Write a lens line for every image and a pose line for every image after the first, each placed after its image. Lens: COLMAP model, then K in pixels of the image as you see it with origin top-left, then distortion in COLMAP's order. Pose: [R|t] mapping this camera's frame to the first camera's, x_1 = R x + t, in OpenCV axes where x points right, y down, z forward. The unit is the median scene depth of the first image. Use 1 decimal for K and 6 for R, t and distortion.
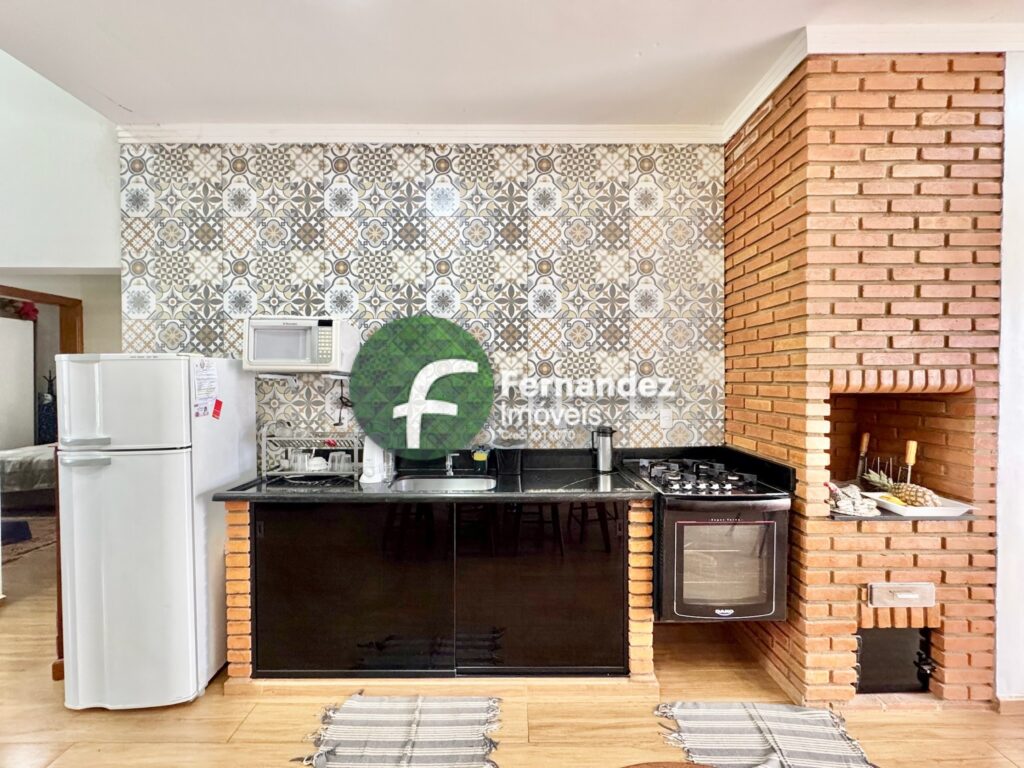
lens RADIAL K [[410.8, 0, 507.7], [0, 410.8, 384.6], [0, 0, 1]] dist [0.001899, -0.000009]
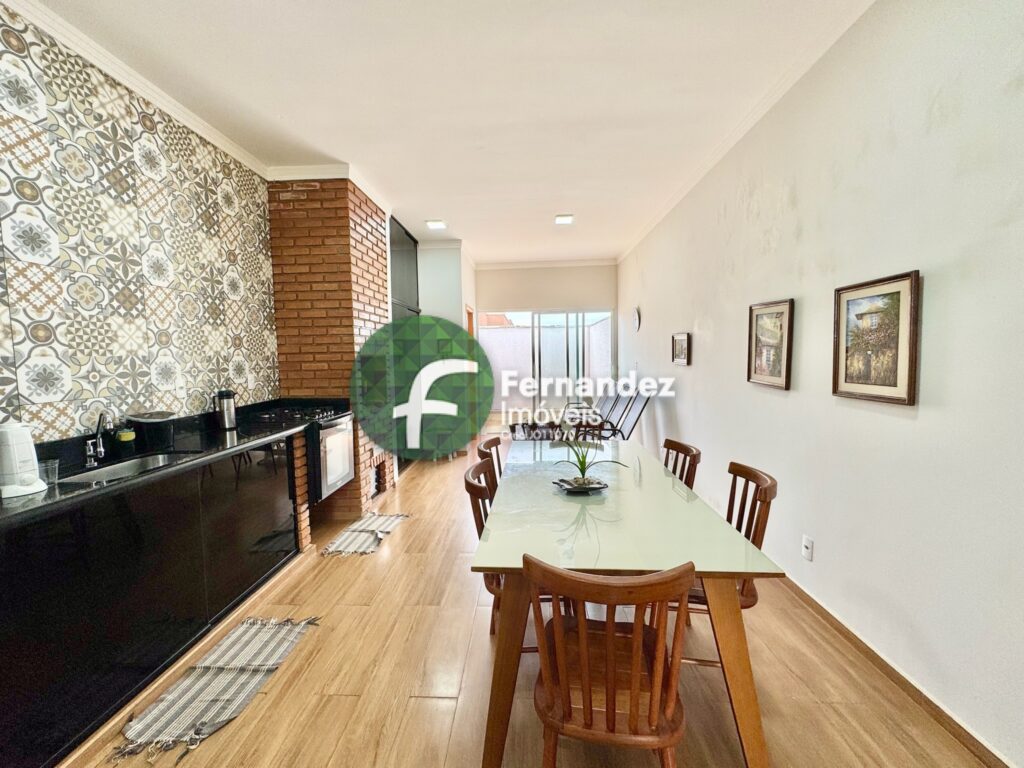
lens RADIAL K [[410.8, 0, 509.1], [0, 410.8, 383.0], [0, 0, 1]] dist [0.001899, -0.000009]
pose [[0.050708, -0.065705, 0.996550, -0.881451], [0.027017, 0.997559, 0.064397, 0.026802], [-0.998348, 0.023658, 0.052360, 0.135749]]
